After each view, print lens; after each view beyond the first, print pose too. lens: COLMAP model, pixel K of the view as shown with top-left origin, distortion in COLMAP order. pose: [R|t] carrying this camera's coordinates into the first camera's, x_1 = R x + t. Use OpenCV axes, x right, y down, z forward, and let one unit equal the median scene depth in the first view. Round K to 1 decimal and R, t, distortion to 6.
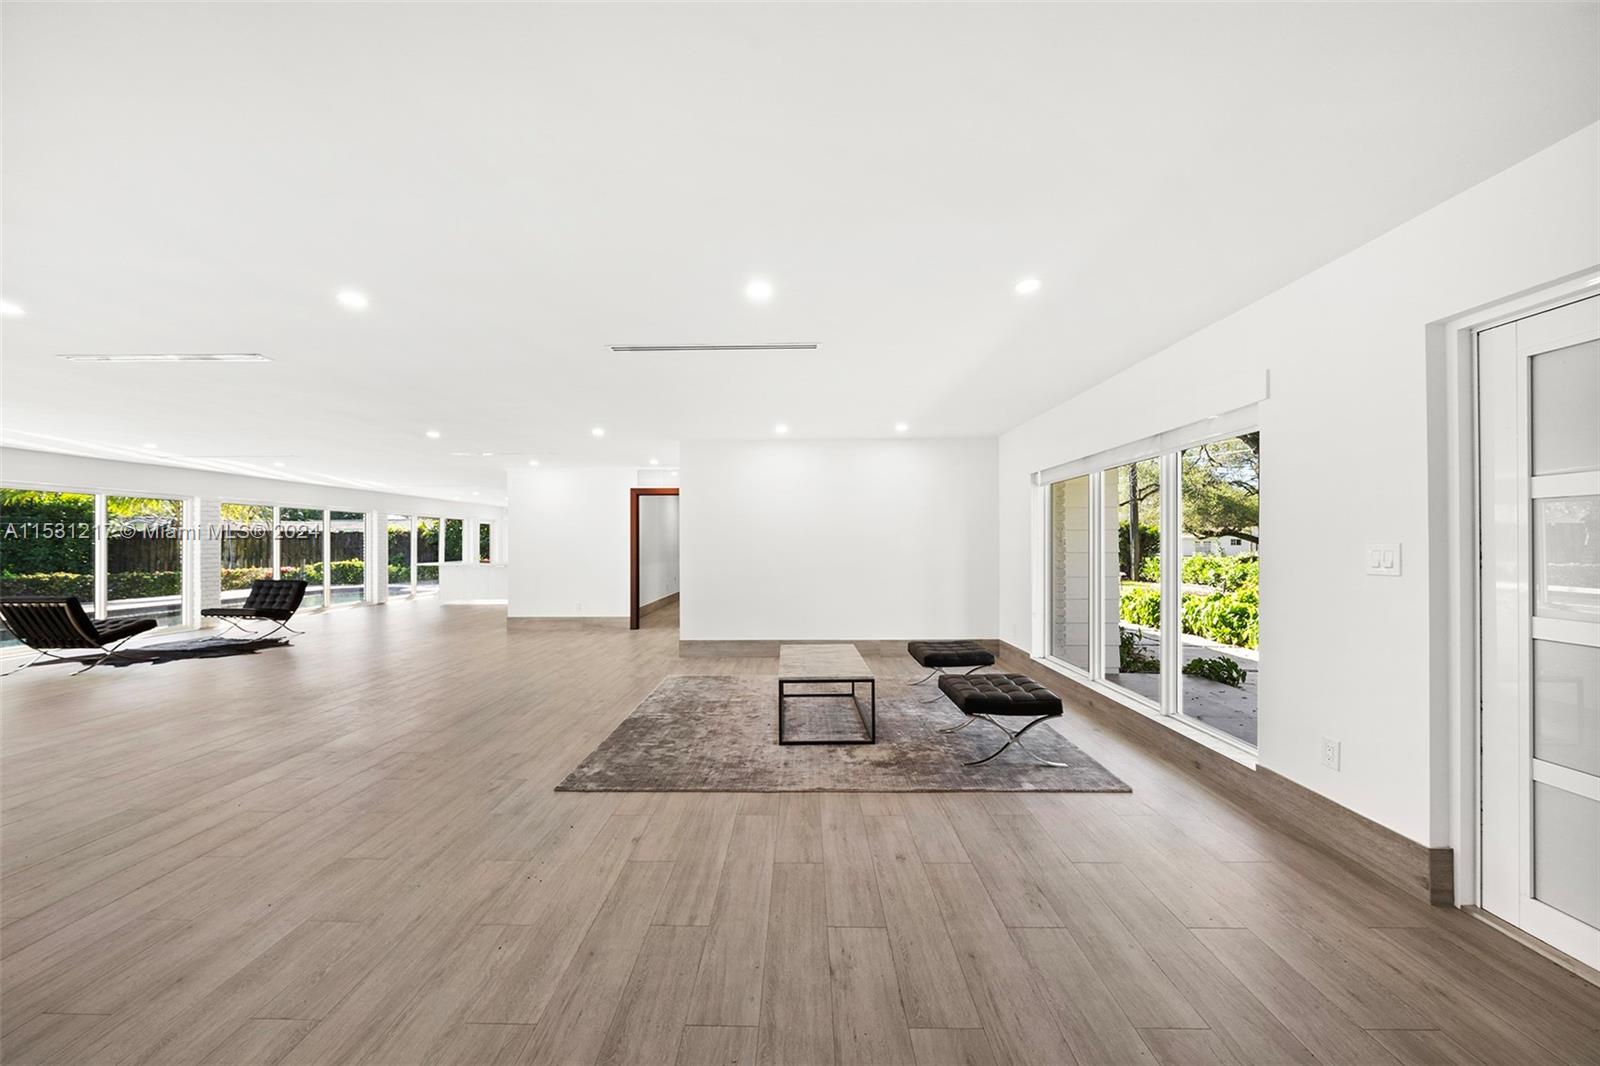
lens RADIAL K [[558.7, 0, 785.2], [0, 558.7, 540.6], [0, 0, 1]] dist [-0.006162, -0.000040]
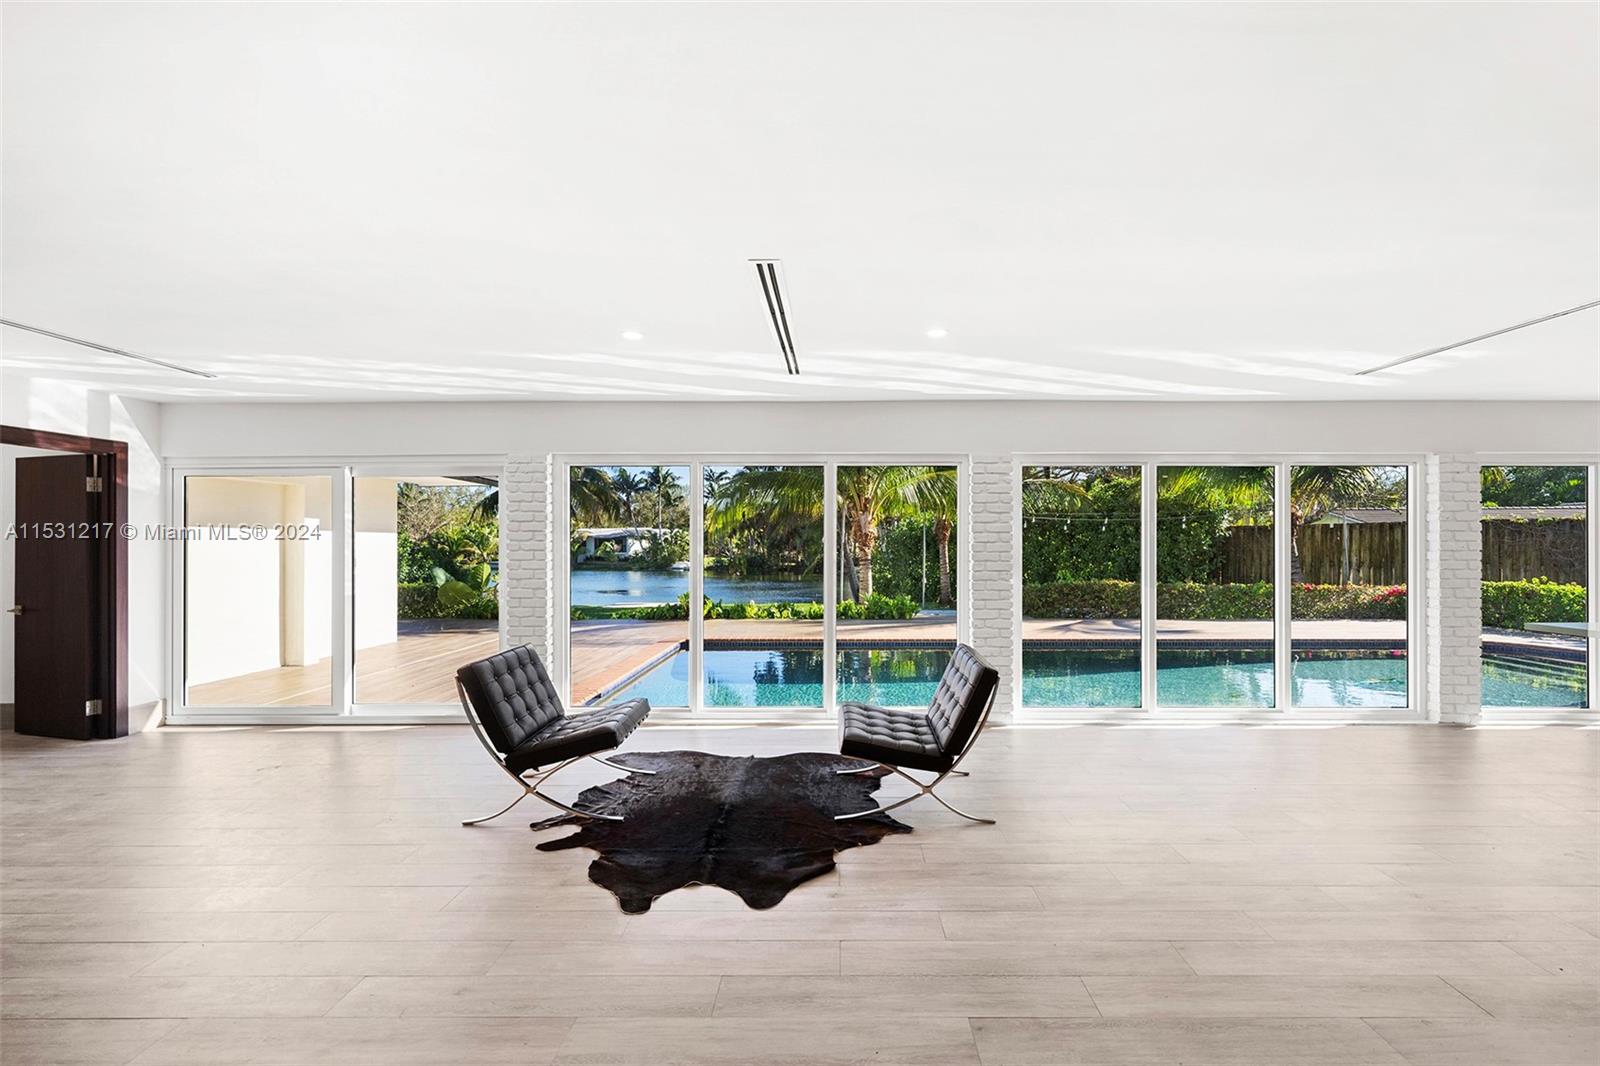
lens RADIAL K [[728.5, 0, 803.6], [0, 728.5, 534.8], [0, 0, 1]] dist [-0.011986, 0.000126]
pose [[0.019398, -0.004817, -0.999800, -0.553162], [0.003937, 0.999981, -0.004741, -0.006949], [0.999804, -0.003844, 0.019416, 1.126422]]
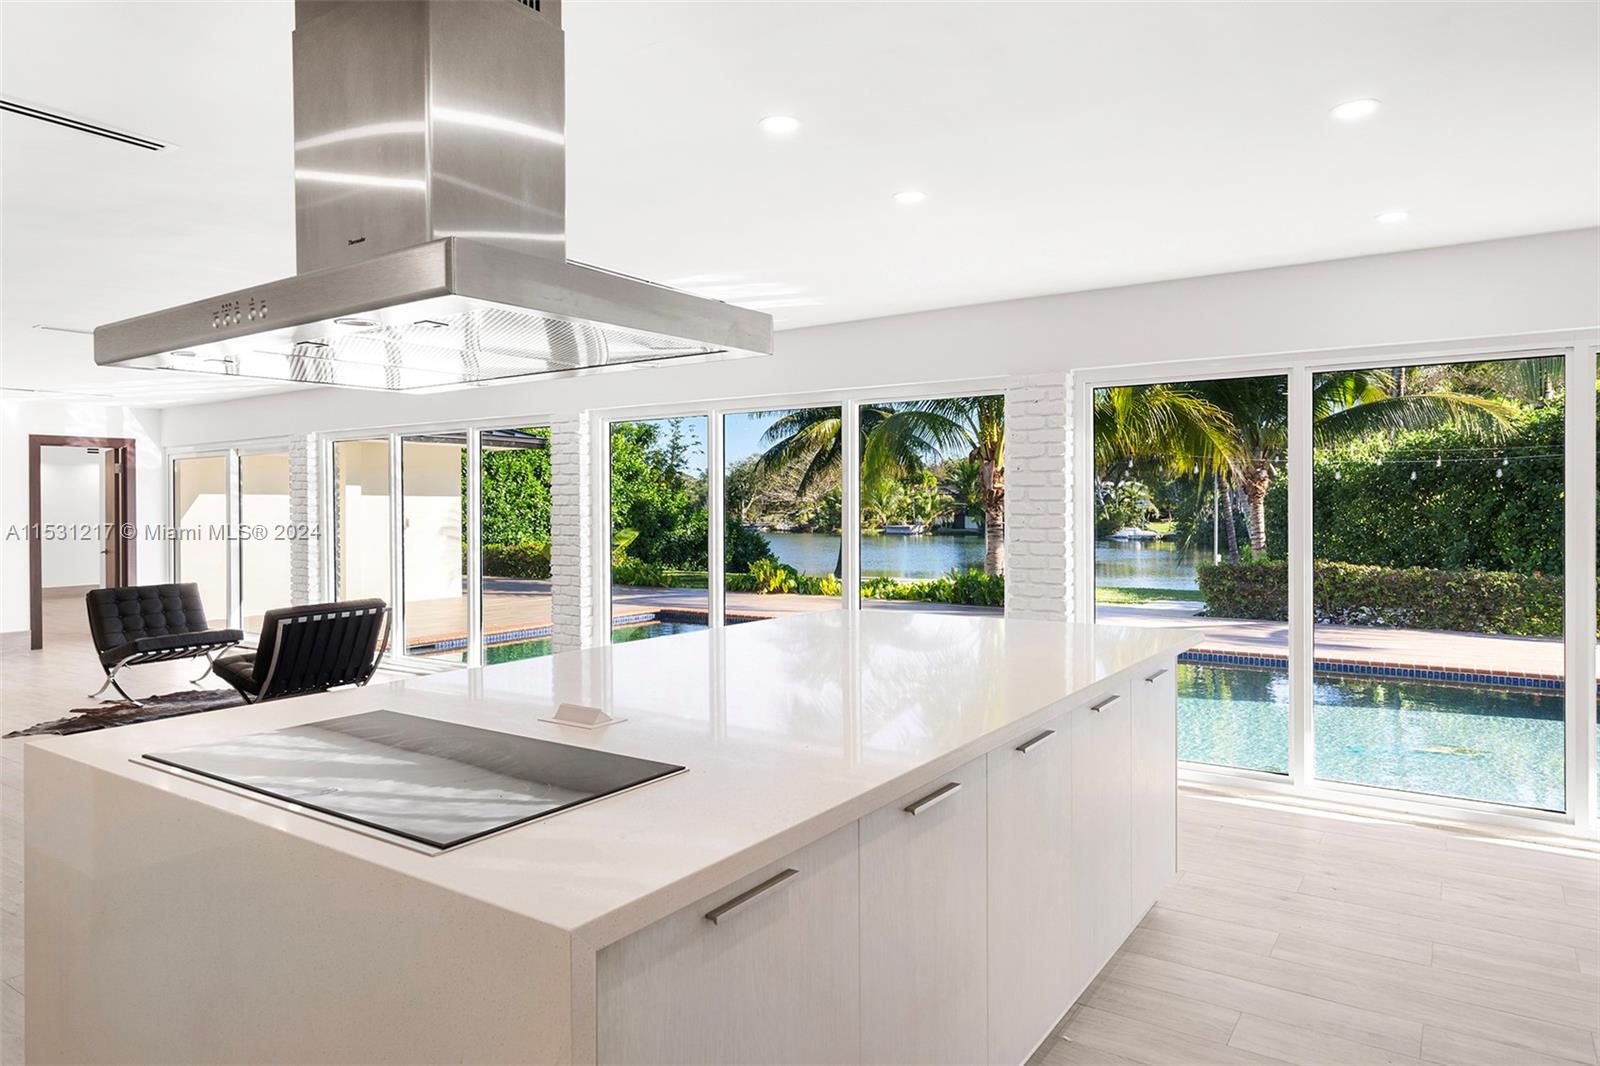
lens RADIAL K [[1009.6, 0, 793.0], [0, 1009.6, 504.5], [0, 0, 1]] dist [-0.002397, -0.004129]
pose [[-0.558919, 0.011491, -0.829142, -0.622229], [0.013655, 0.999896, 0.004653, -0.004594], [0.829110, -0.008721, -0.559018, 2.234827]]
